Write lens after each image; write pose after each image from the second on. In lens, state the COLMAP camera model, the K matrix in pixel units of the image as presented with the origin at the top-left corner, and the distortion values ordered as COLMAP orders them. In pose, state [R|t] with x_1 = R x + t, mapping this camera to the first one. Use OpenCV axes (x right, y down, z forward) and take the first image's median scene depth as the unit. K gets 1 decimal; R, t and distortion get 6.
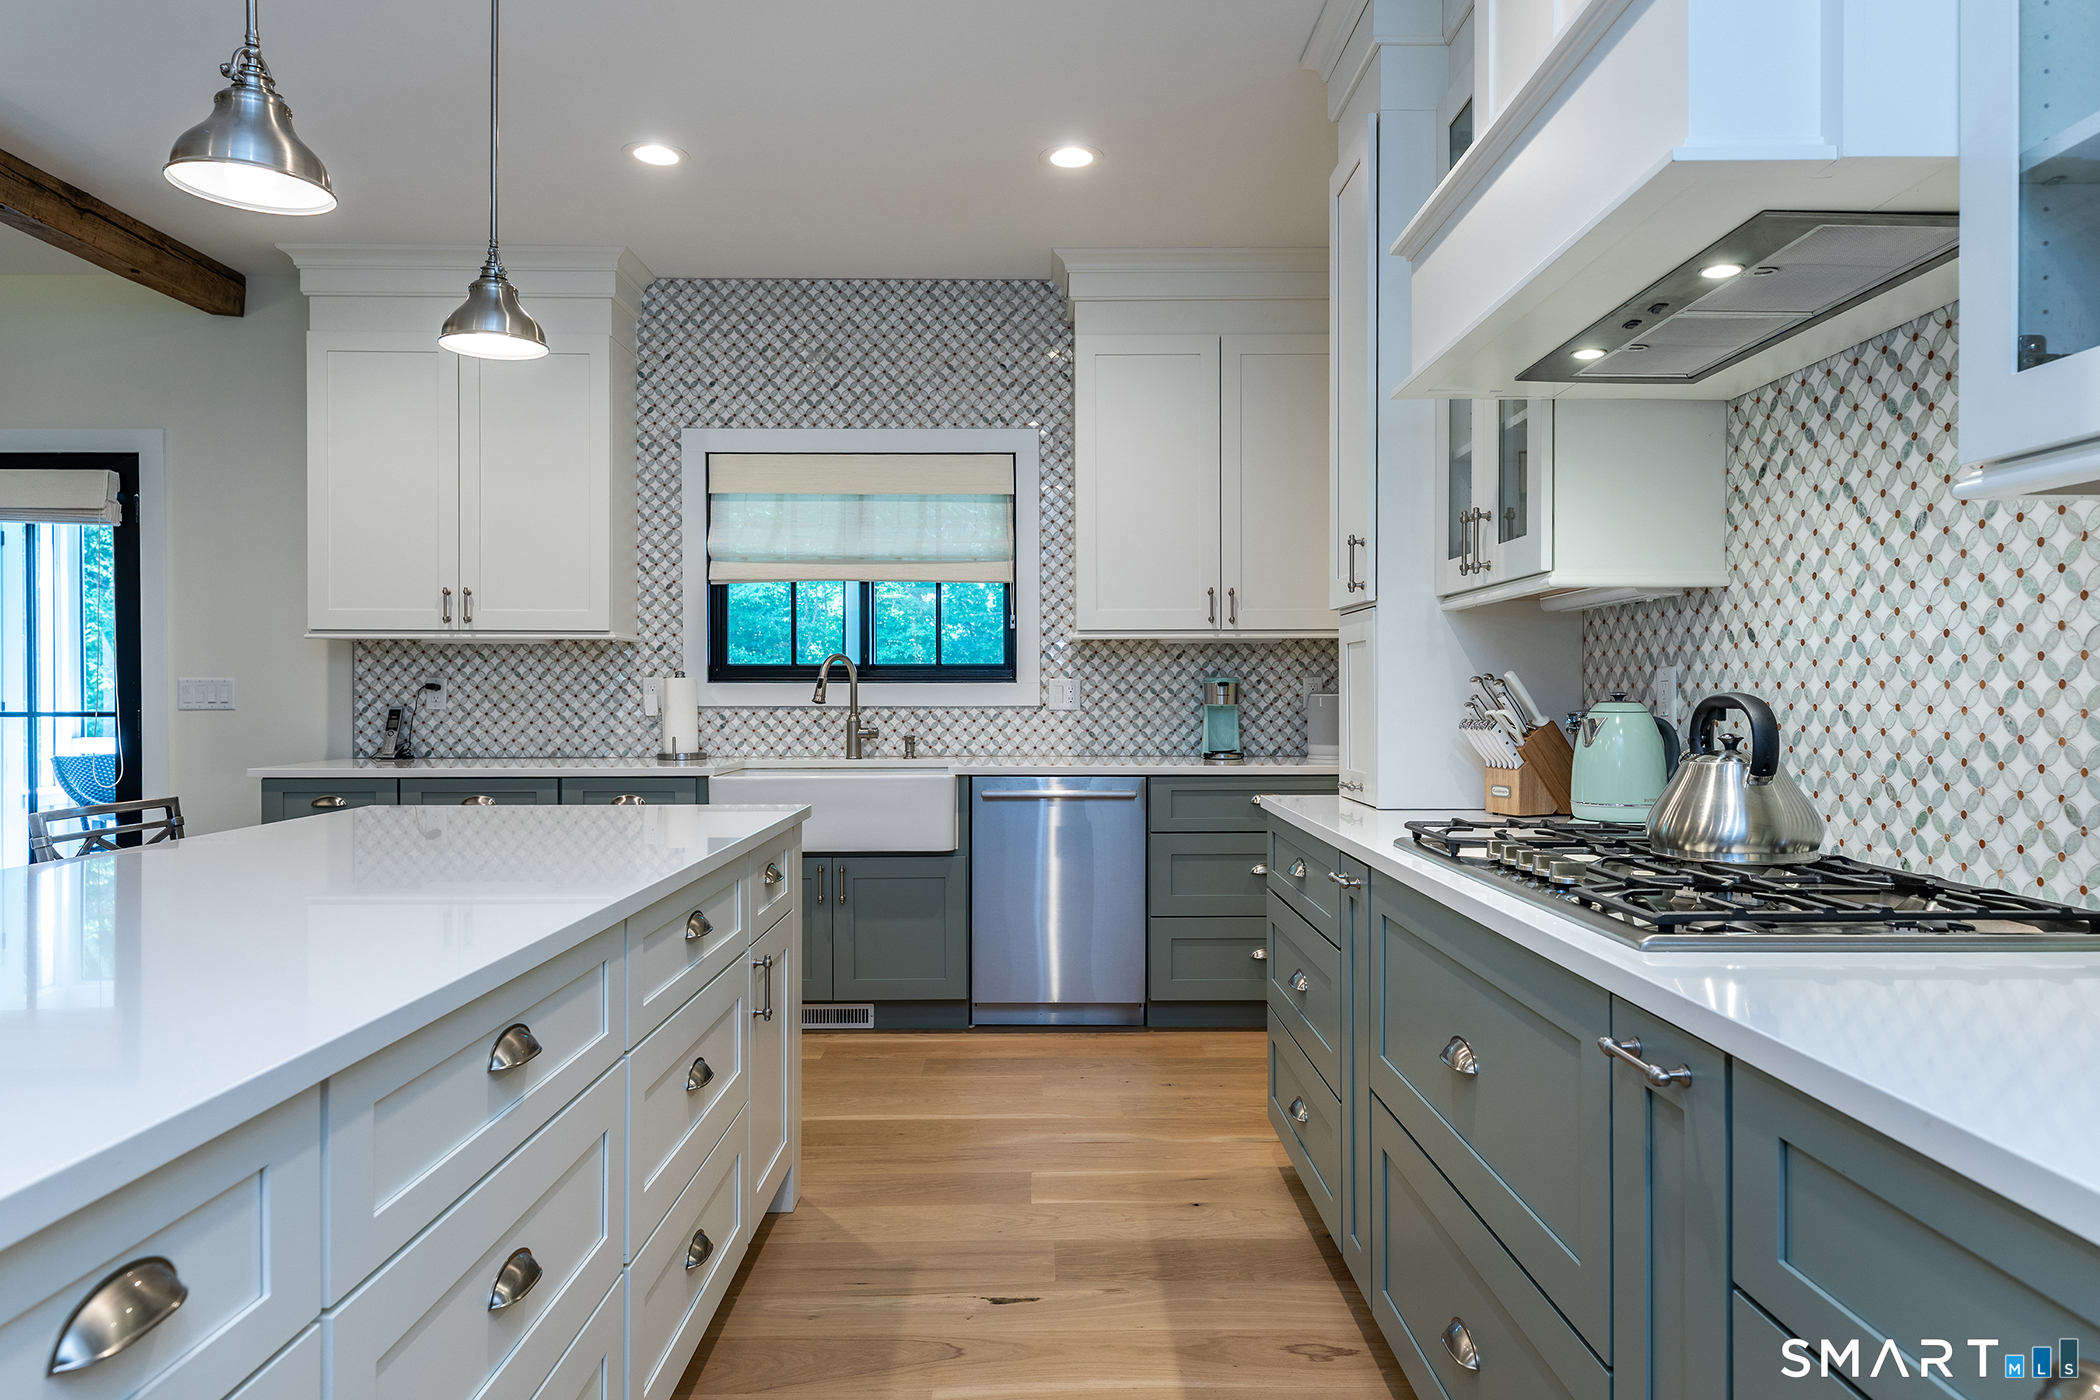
lens RADIAL K [[1361.1, 0, 1013.0], [0, 1361.1, 685.7], [0, 0, 1]] dist [0.028248, -0.010502]
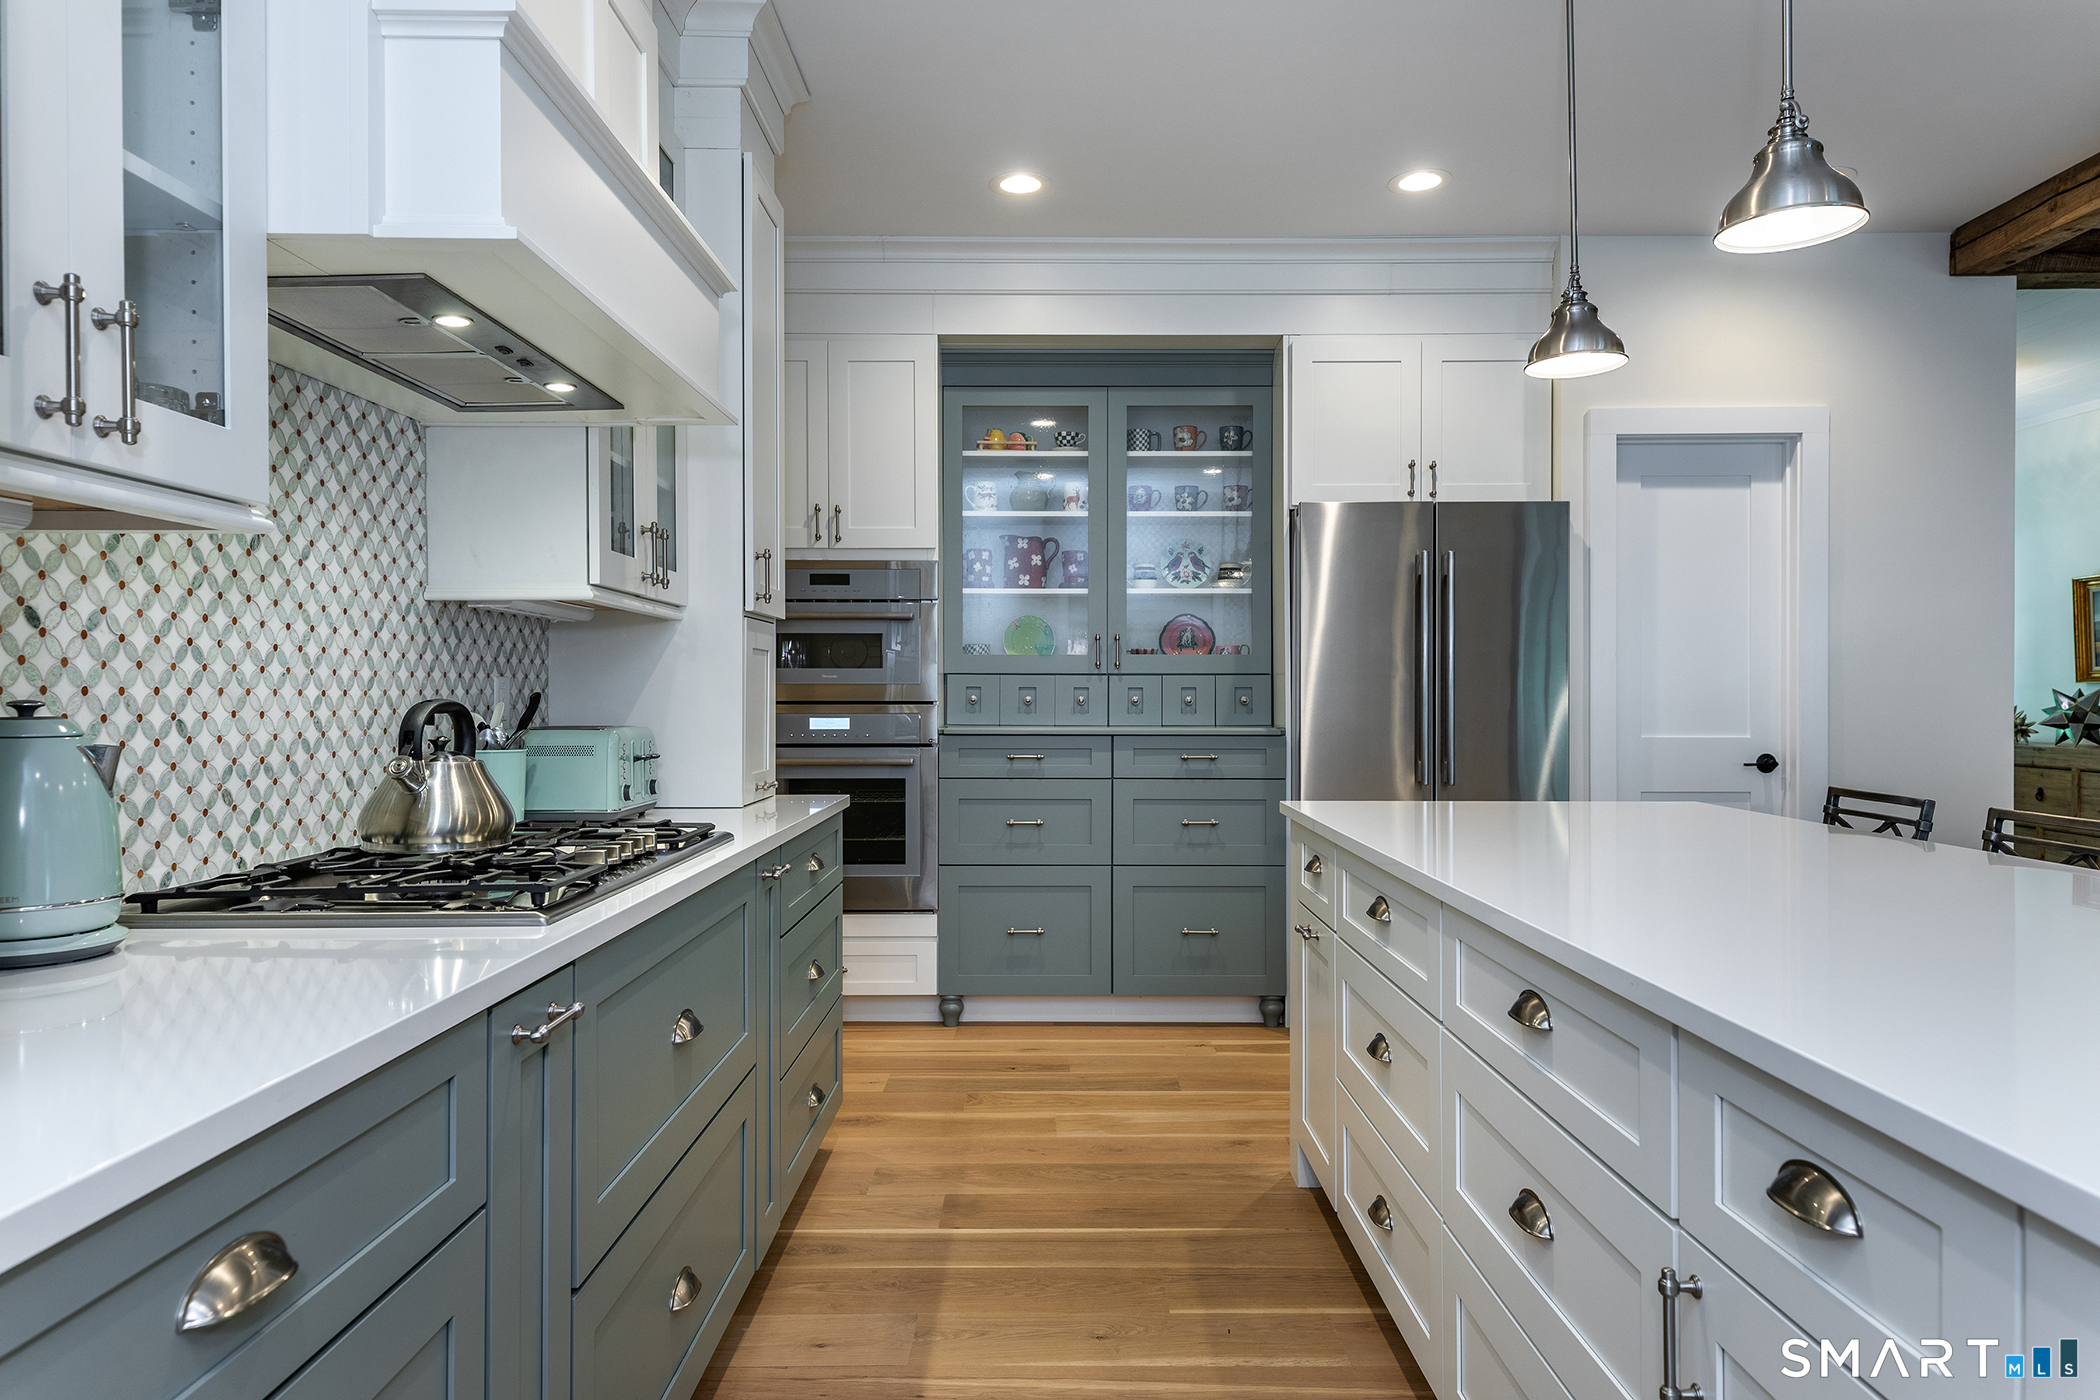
lens RADIAL K [[1361.1, 0, 1048.7], [0, 1361.1, 693.9], [0, 0, 1]] dist [0.028248, -0.010502]
pose [[-0.999752, 0.002878, -0.022080, 0.050854], [0.002987, 0.999984, -0.004898, 0.006993], [0.022065, -0.004962, -0.999744, 1.895367]]
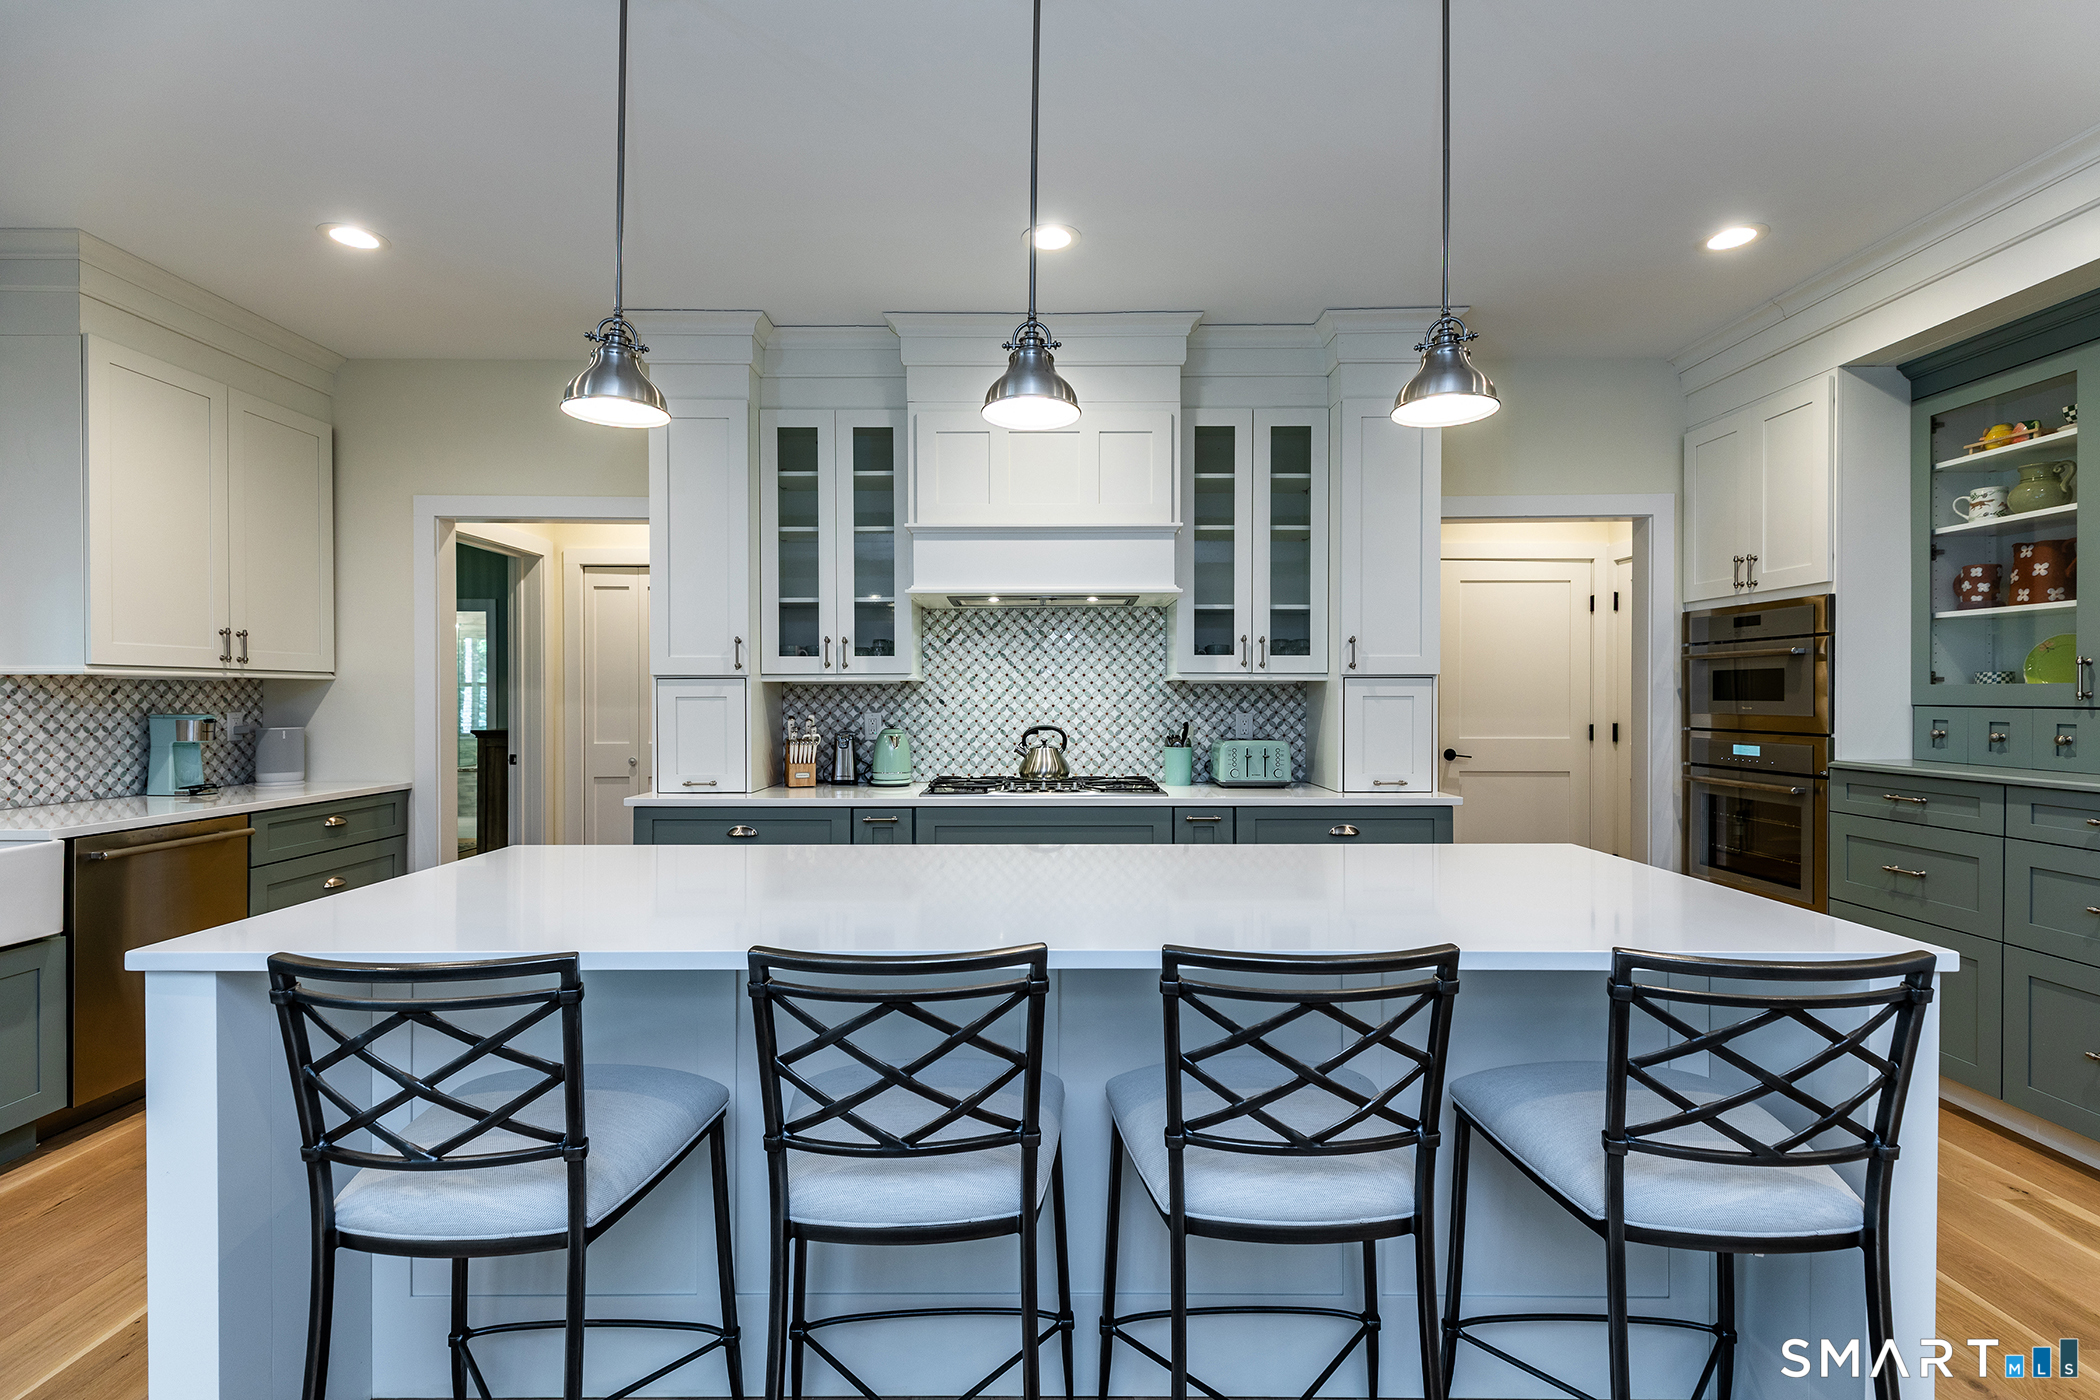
lens RADIAL K [[948.5, 0, 1050.0], [0, 948.5, 695.3], [0, 0, 1]] dist [0.014739, -0.001633]
pose [[-0.022684, 0.003170, 0.999738, -1.427573], [-0.003346, 0.999989, -0.003247, -0.049338], [-0.999737, -0.003419, -0.022673, 0.930182]]
